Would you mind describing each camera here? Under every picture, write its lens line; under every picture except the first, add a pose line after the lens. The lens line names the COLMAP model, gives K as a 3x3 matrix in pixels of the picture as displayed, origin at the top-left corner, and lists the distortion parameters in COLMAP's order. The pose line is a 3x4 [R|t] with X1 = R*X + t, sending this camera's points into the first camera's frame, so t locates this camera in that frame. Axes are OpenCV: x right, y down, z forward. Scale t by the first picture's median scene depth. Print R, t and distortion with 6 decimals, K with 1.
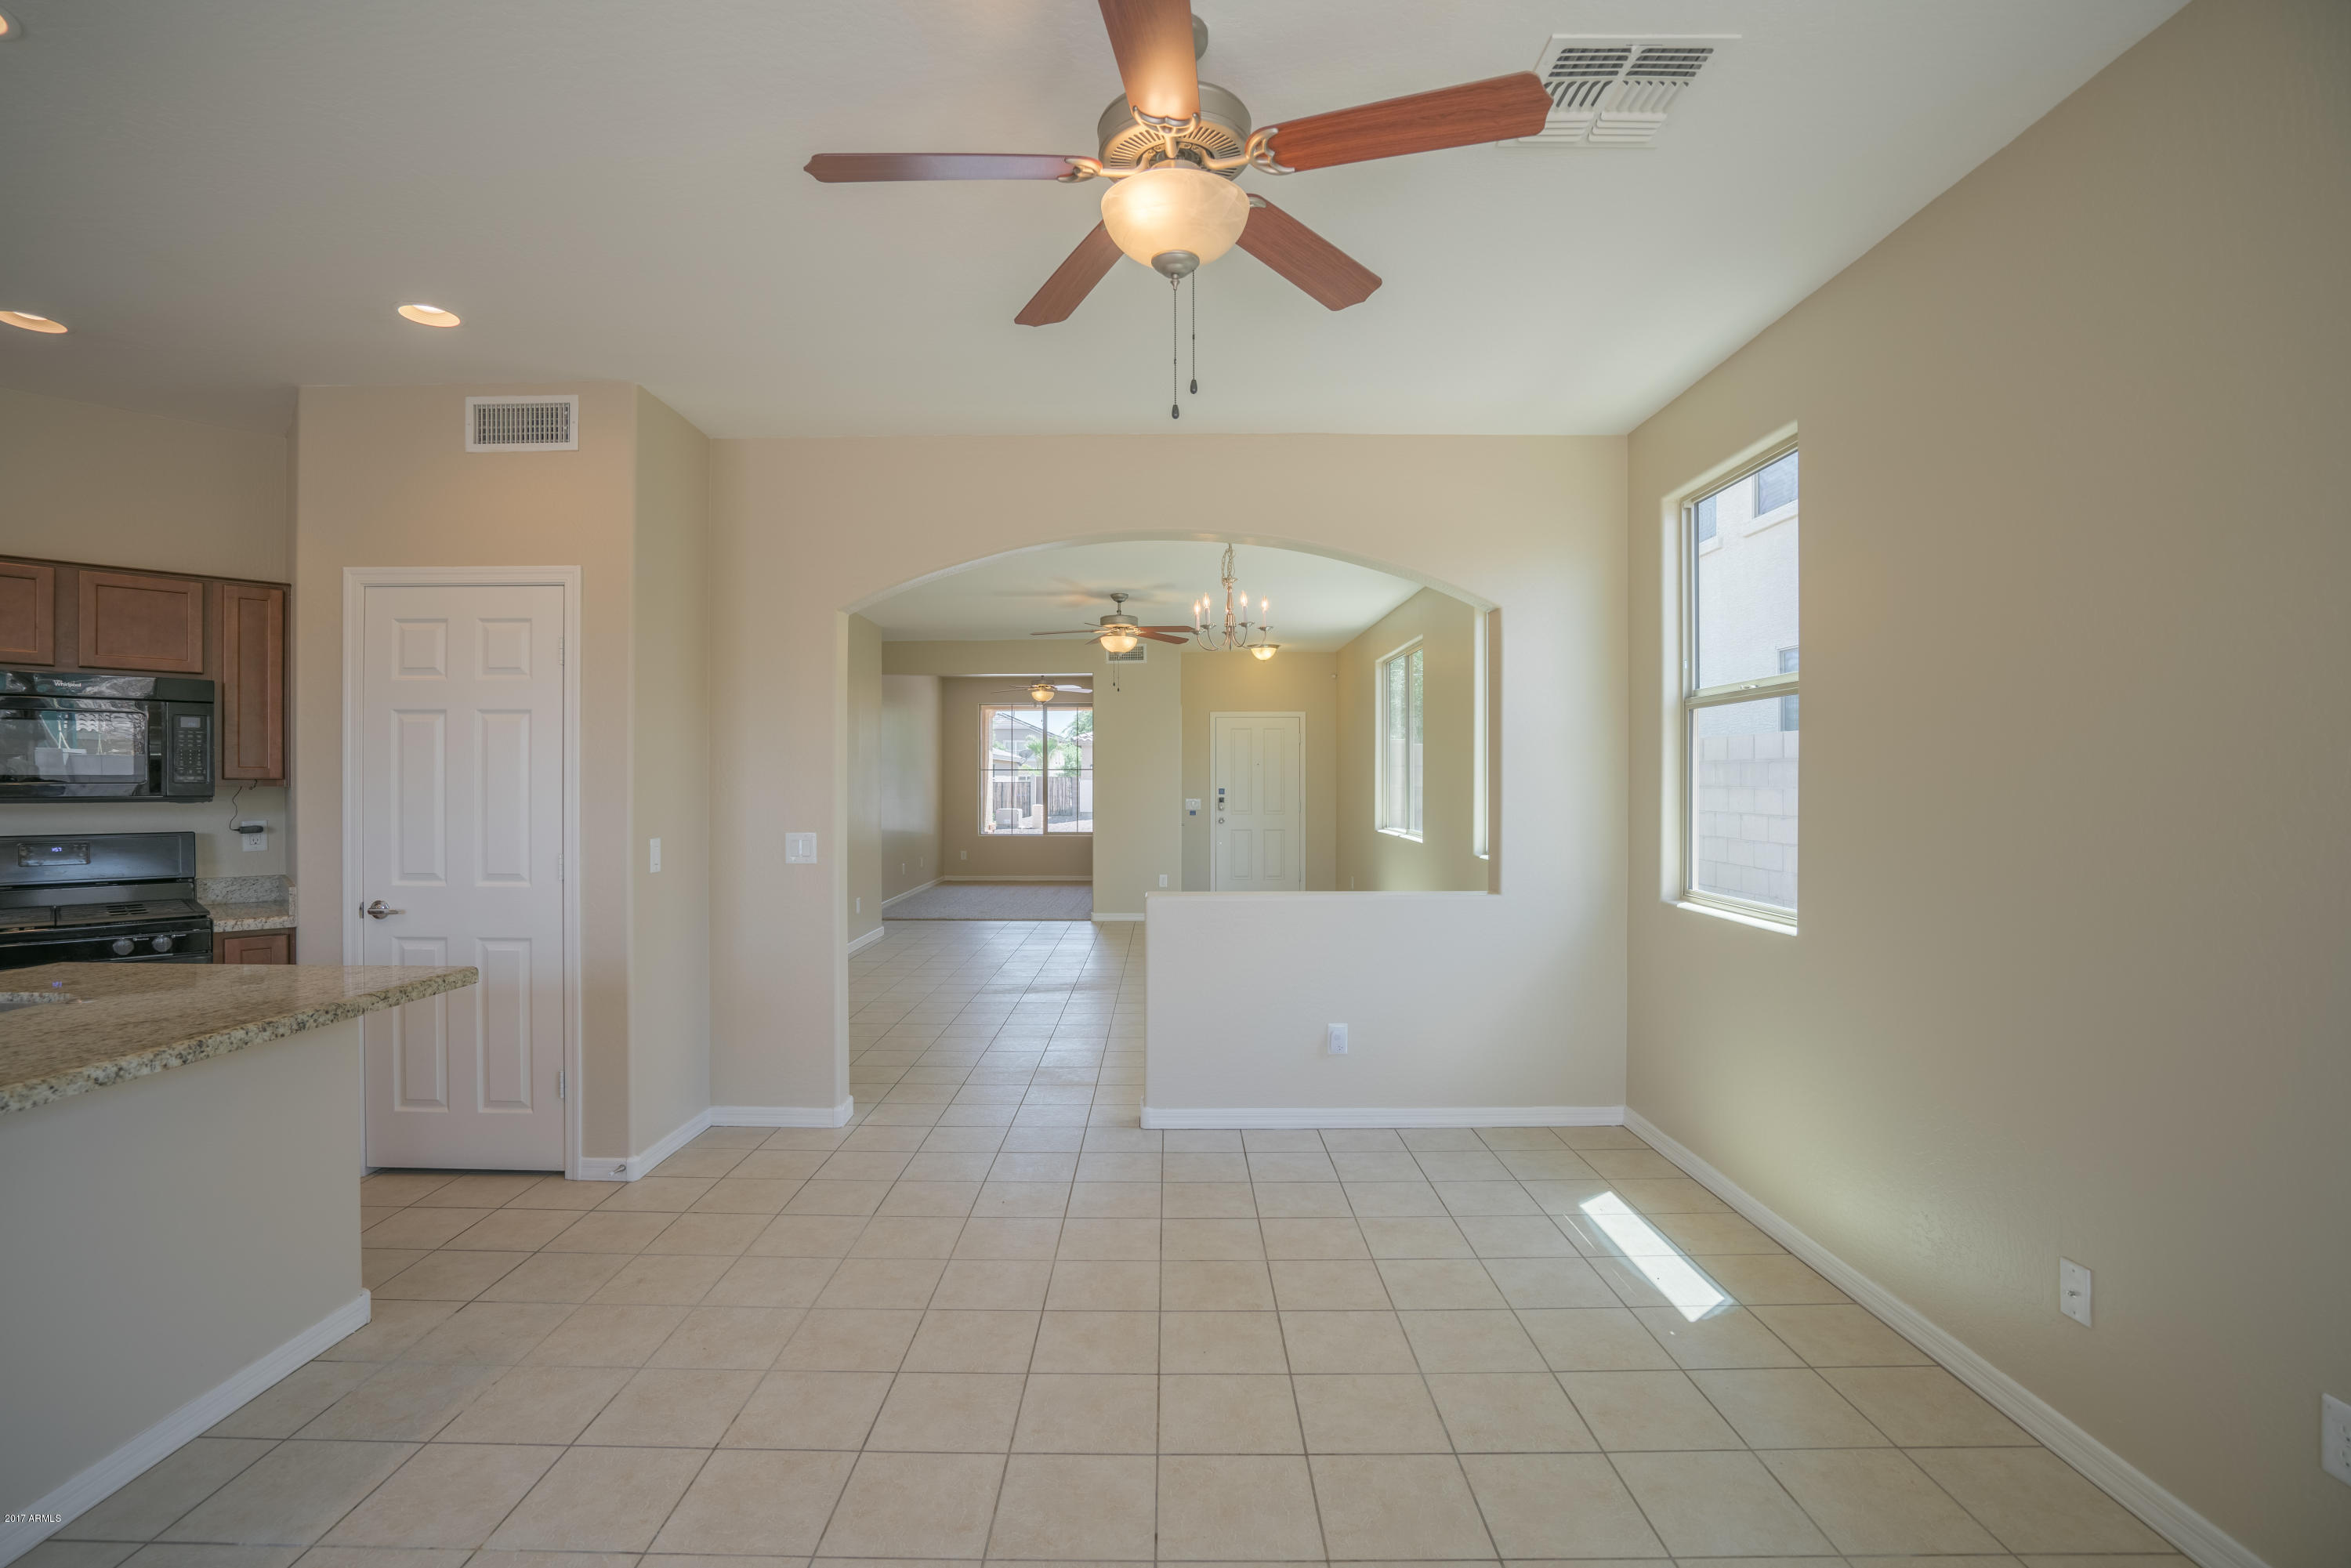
lens RADIAL K [[1091.0, 0, 1158.5], [0, 1091.0, 784.1], [0, 0, 1]] dist [-0.044235, 0.012085]
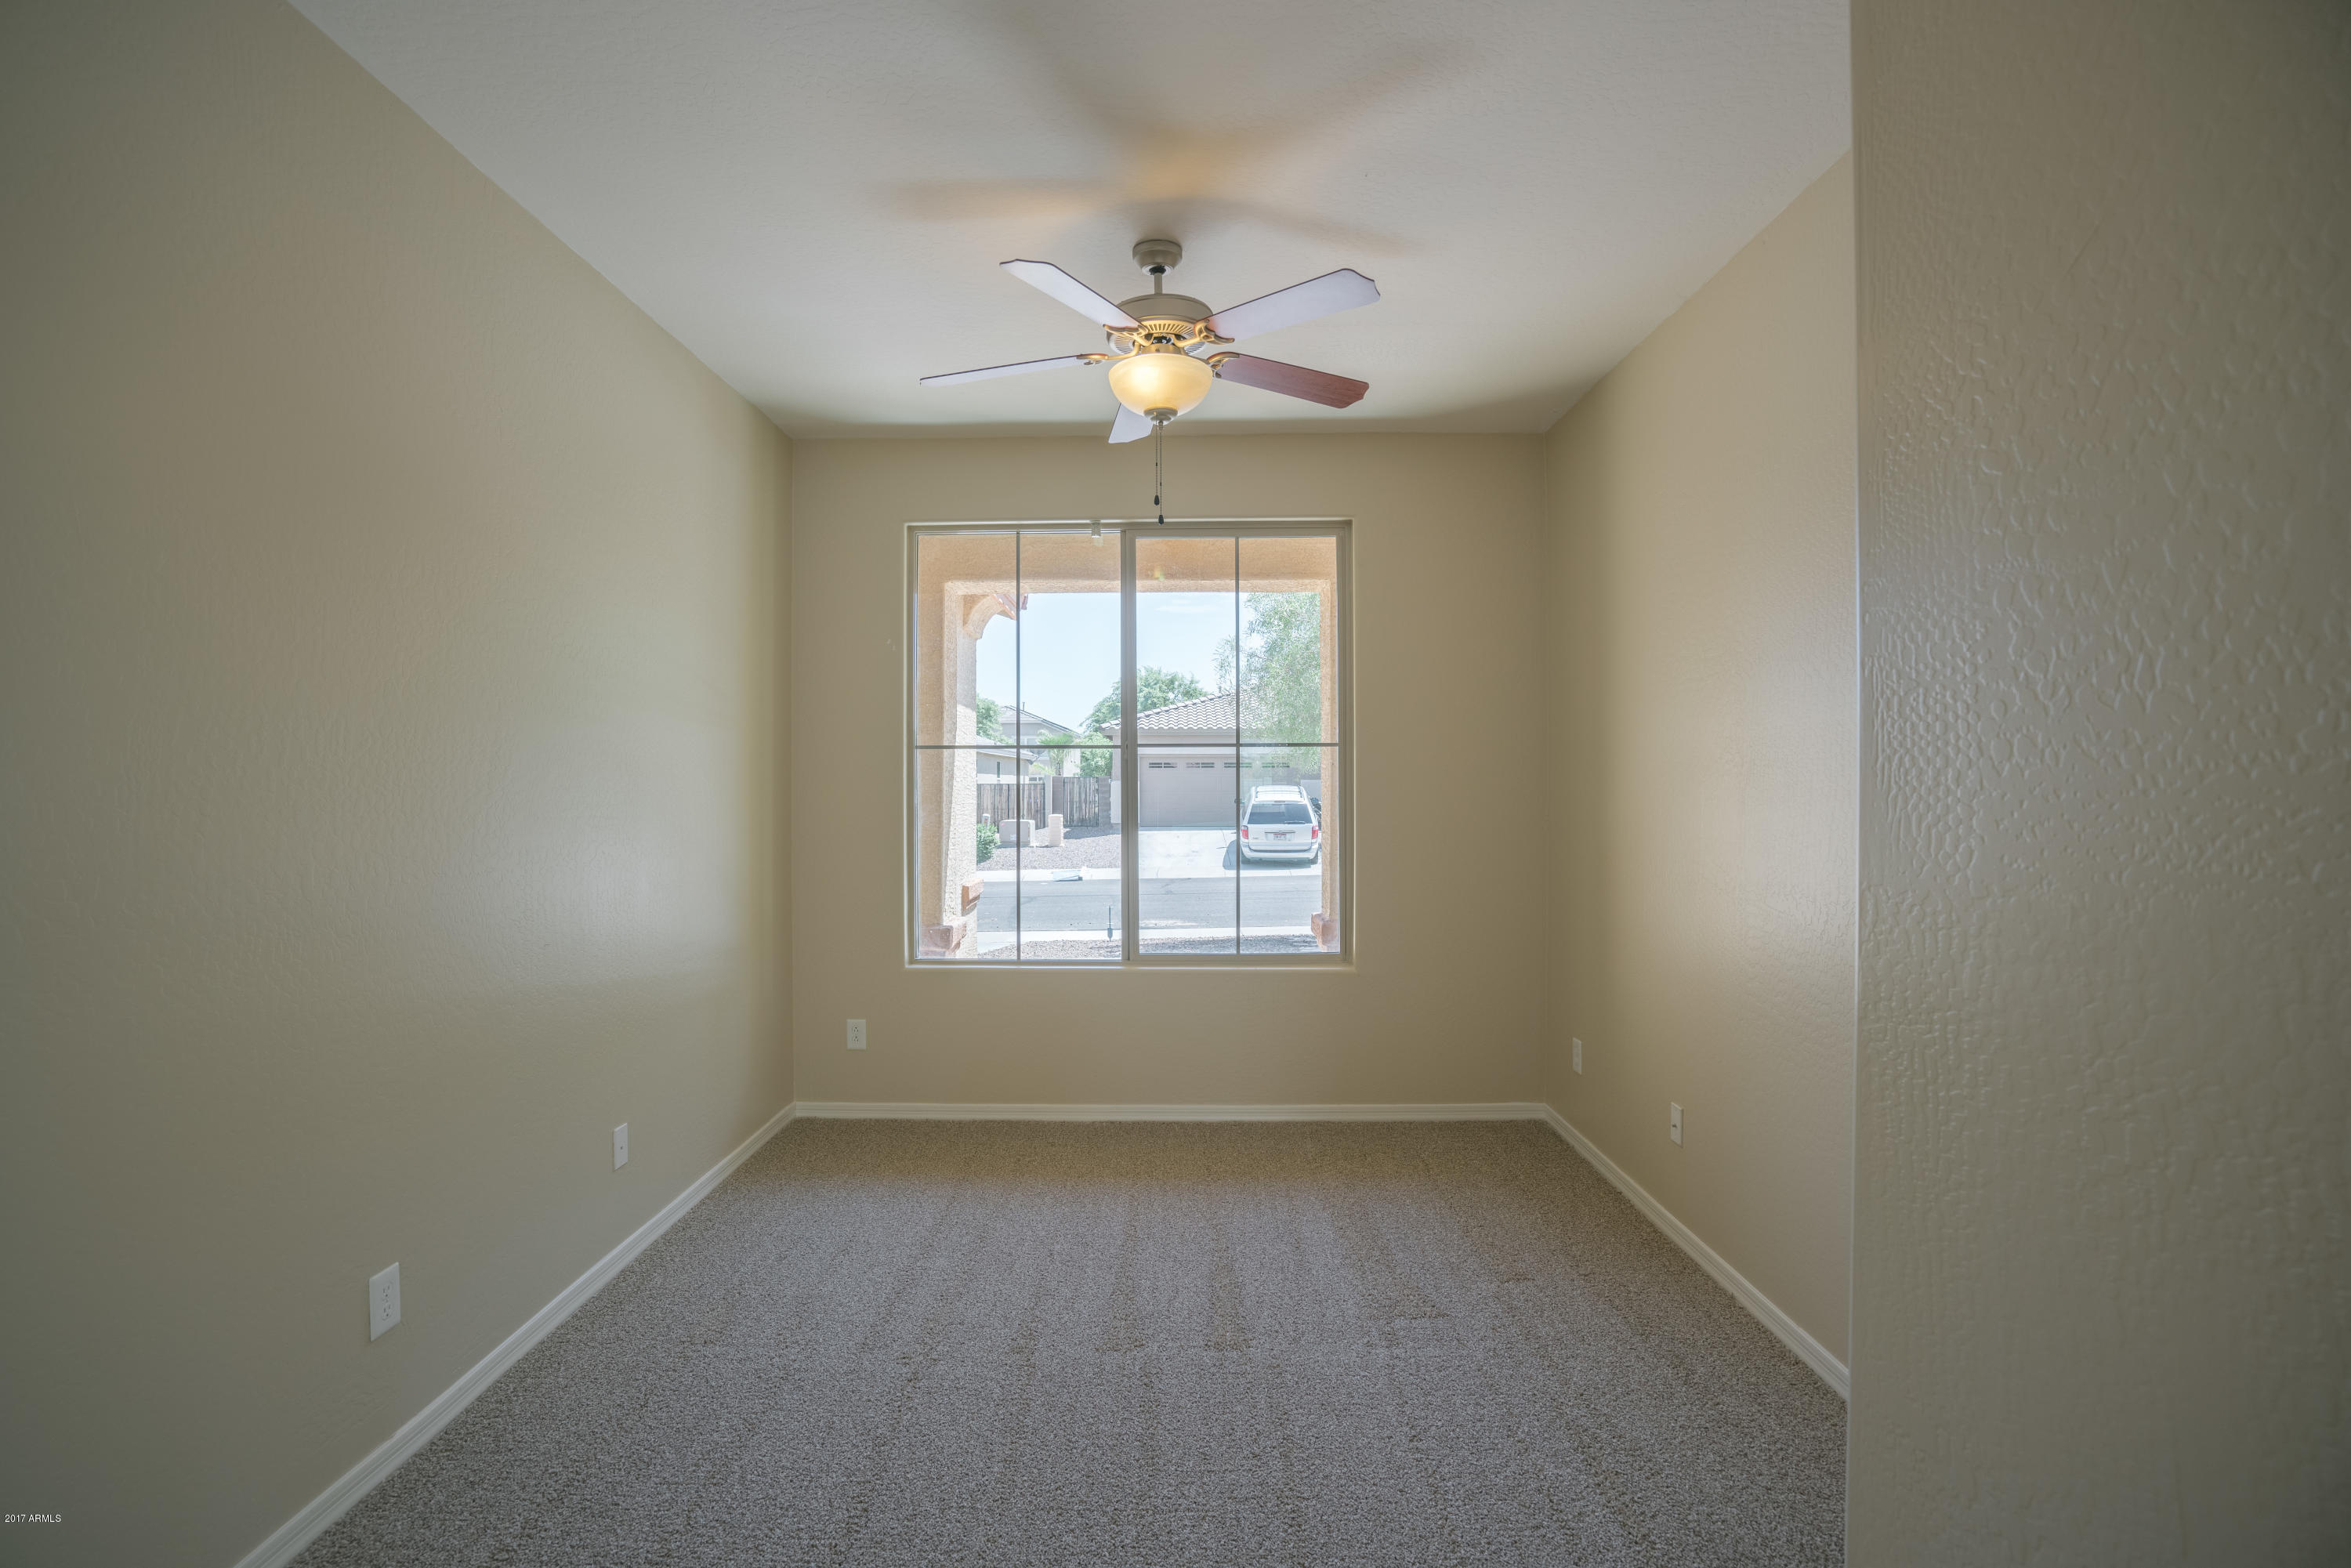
lens RADIAL K [[1091.0, 0, 1173.6], [0, 1091.0, 789.5], [0, 0, 1]] dist [-0.044235, 0.012085]
pose [[0.999987, -0.005092, 0.000333, -0.247377], [0.005089, 0.999963, 0.006883, -0.013542], [-0.000368, -0.006881, 0.999976, 2.118214]]
